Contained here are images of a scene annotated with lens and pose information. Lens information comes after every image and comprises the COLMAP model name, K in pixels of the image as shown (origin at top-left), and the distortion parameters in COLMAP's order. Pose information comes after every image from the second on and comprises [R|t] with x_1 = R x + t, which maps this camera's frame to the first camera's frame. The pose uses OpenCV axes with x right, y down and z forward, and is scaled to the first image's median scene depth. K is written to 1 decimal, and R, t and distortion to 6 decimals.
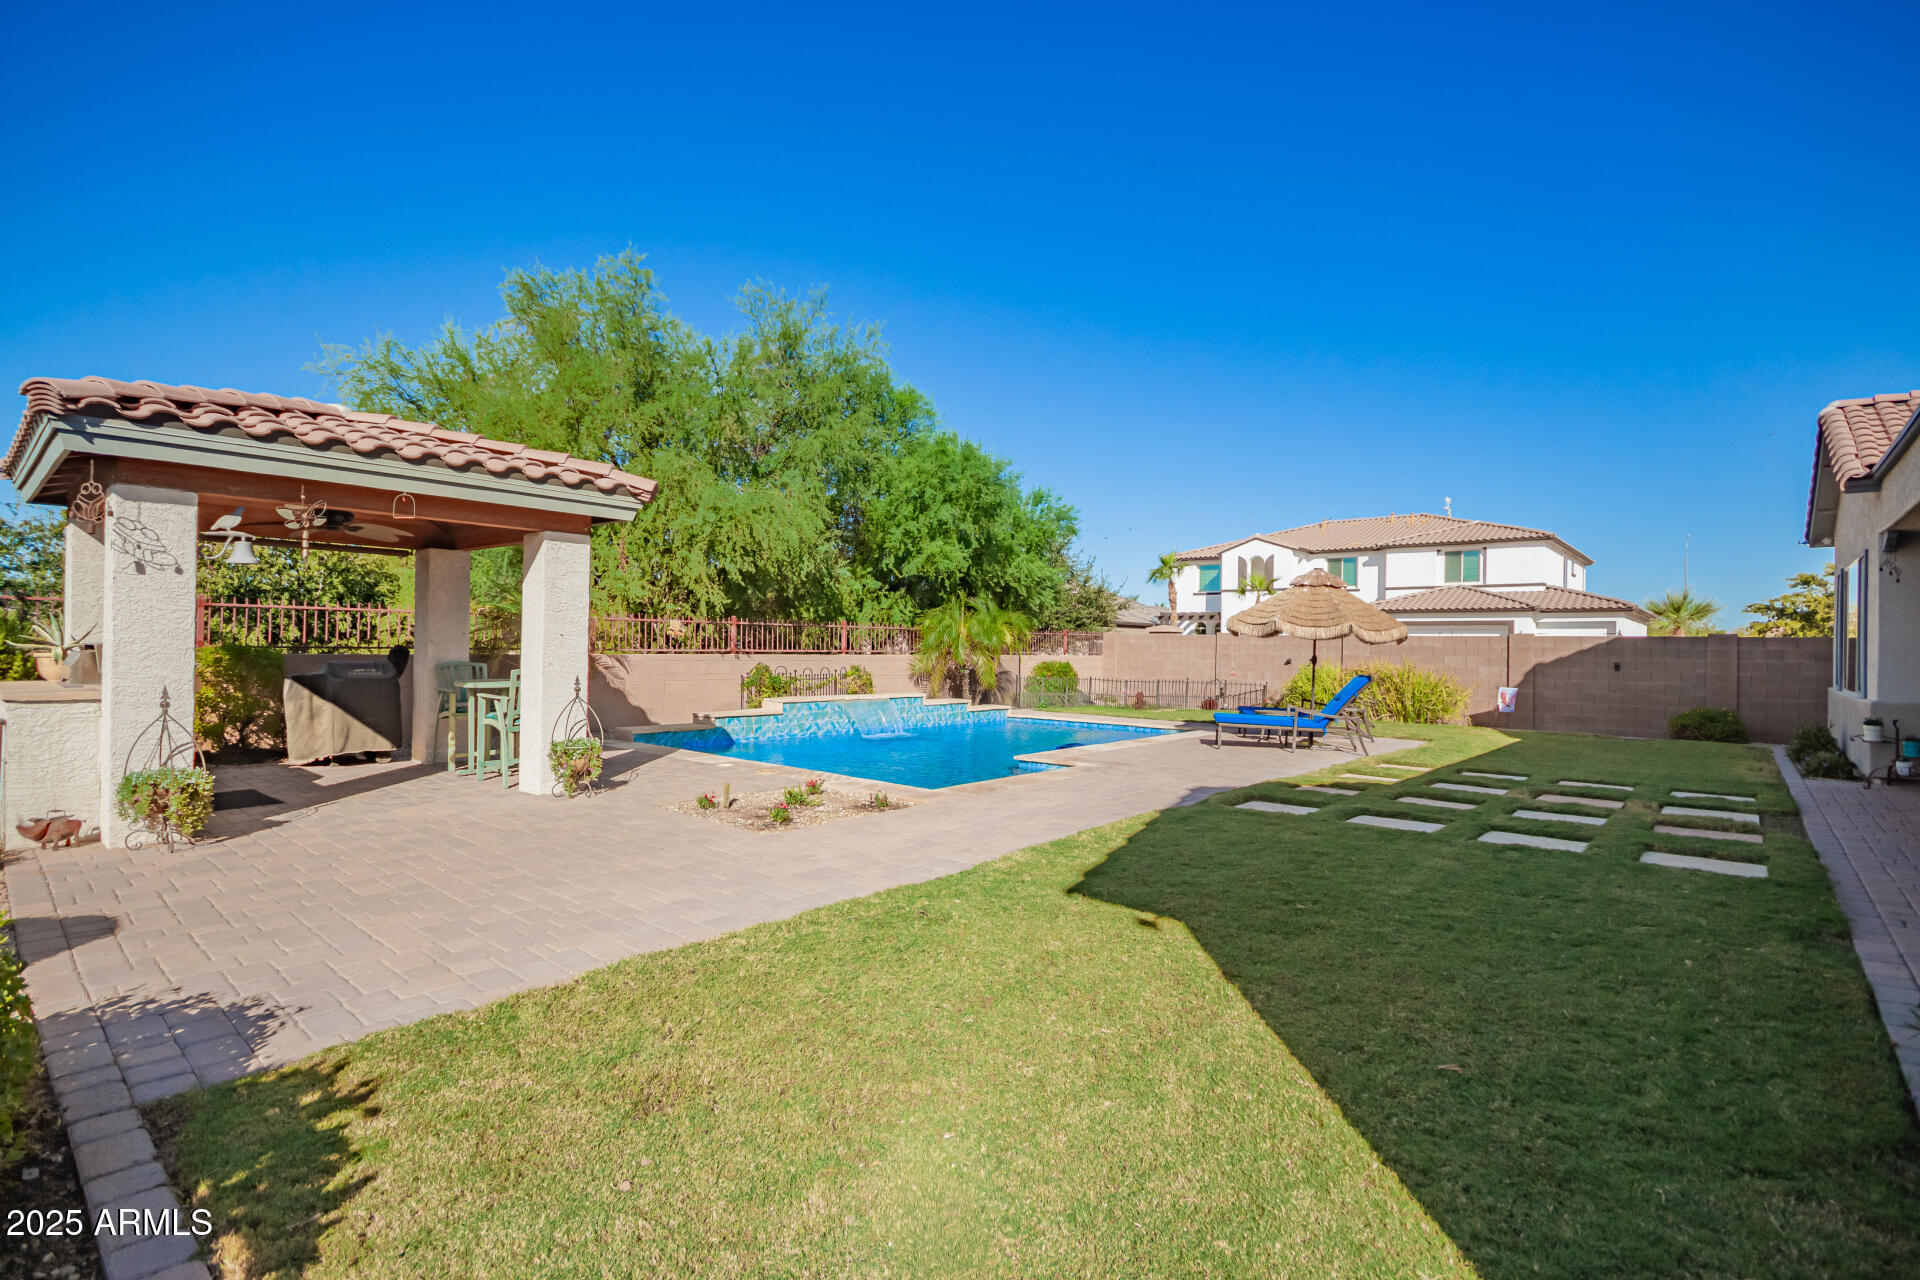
lens RADIAL K [[891.4, 0, 968.4], [0, 891.4, 643.9], [0, 0, 1]] dist [-0.004256, -0.000781]
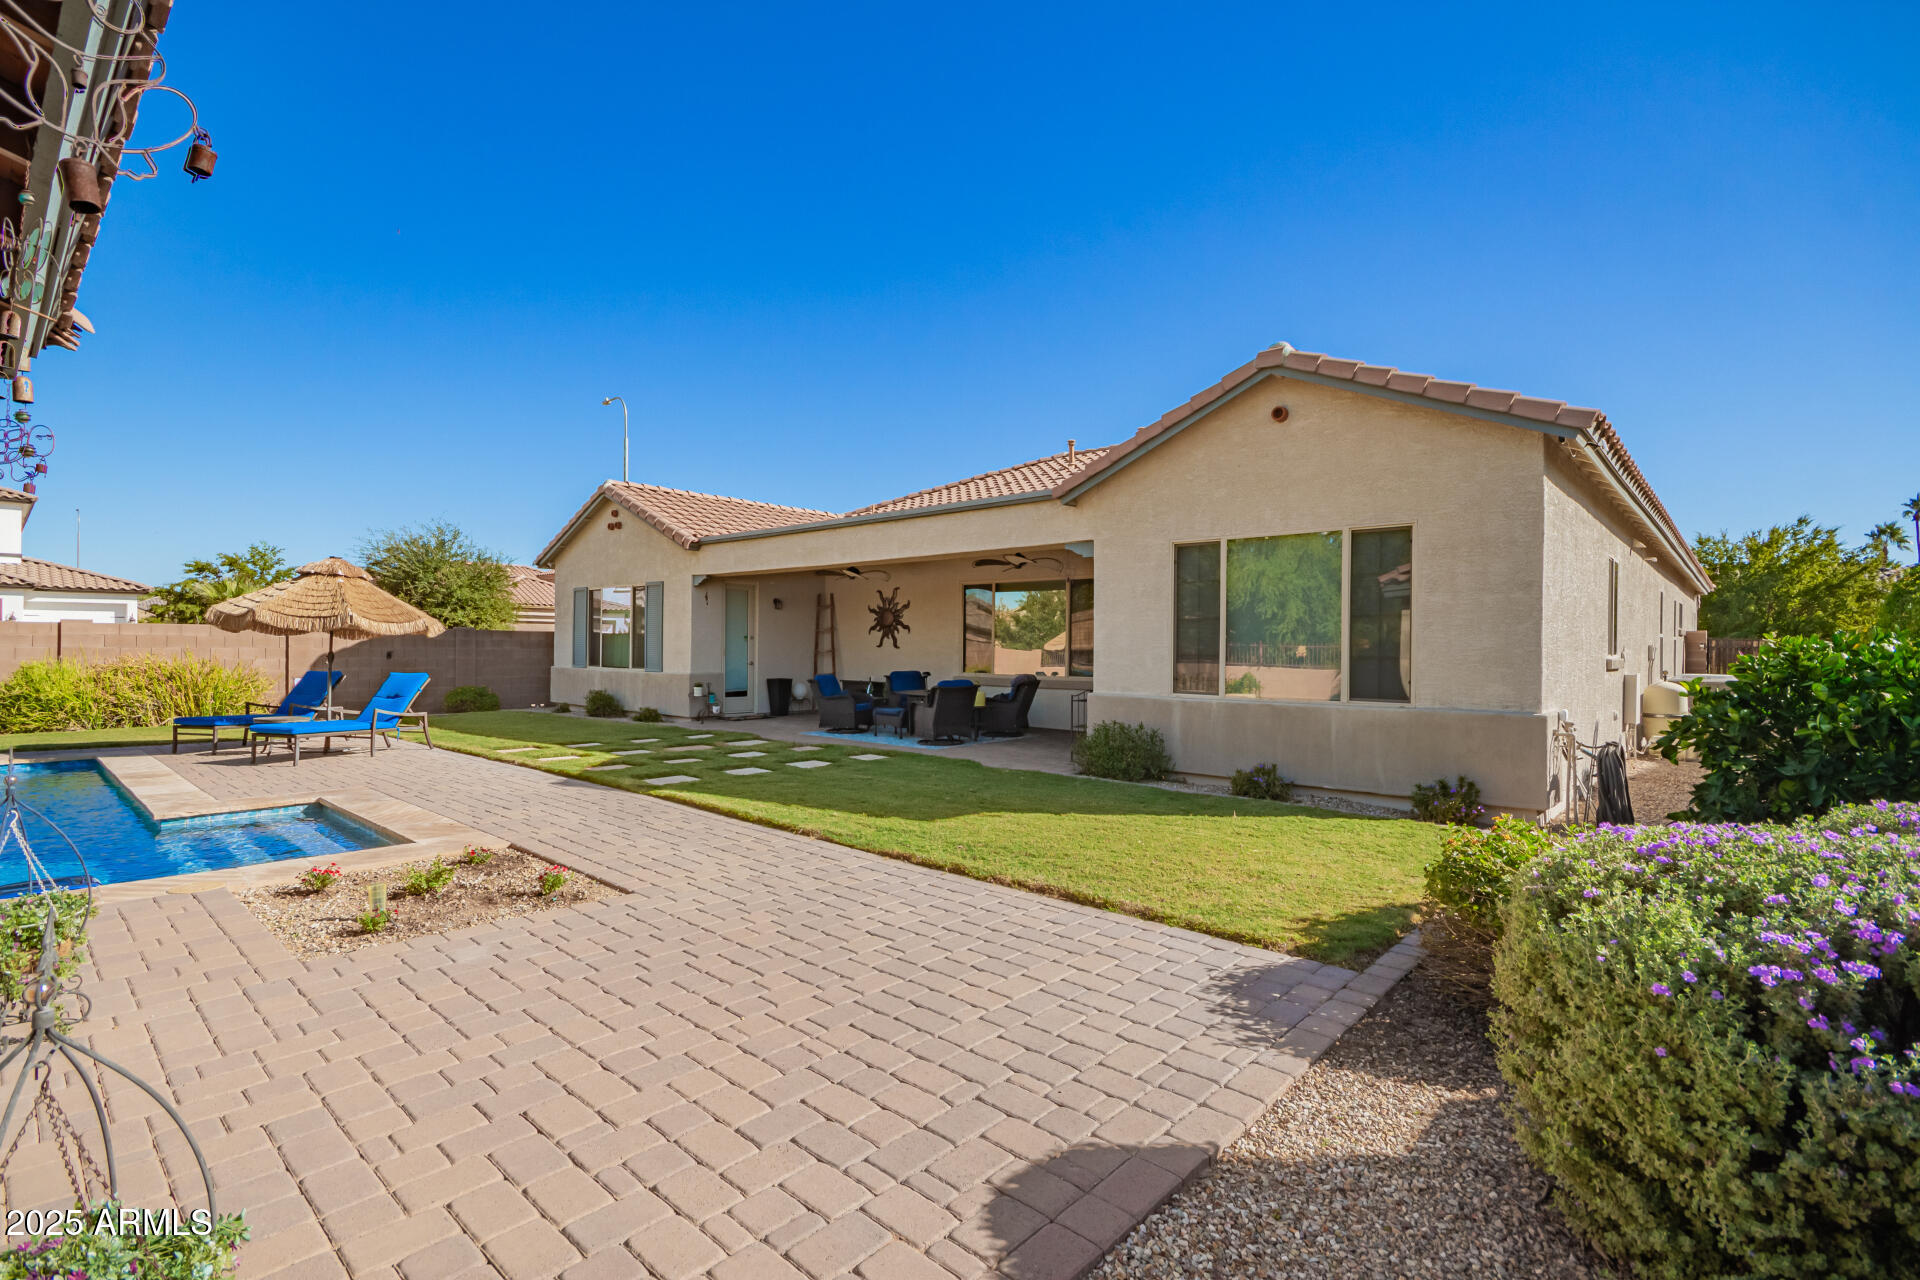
lens RADIAL K [[889.2, 0, 975.2], [0, 889.2, 643.7], [0, 0, 1]] dist [-0.001668, -0.000379]
pose [[0.011937, -0.011350, 0.999864, -0.224050], [-0.009857, 0.999886, 0.011468, -0.005074], [-0.999880, -0.009992, 0.011824, 0.149909]]
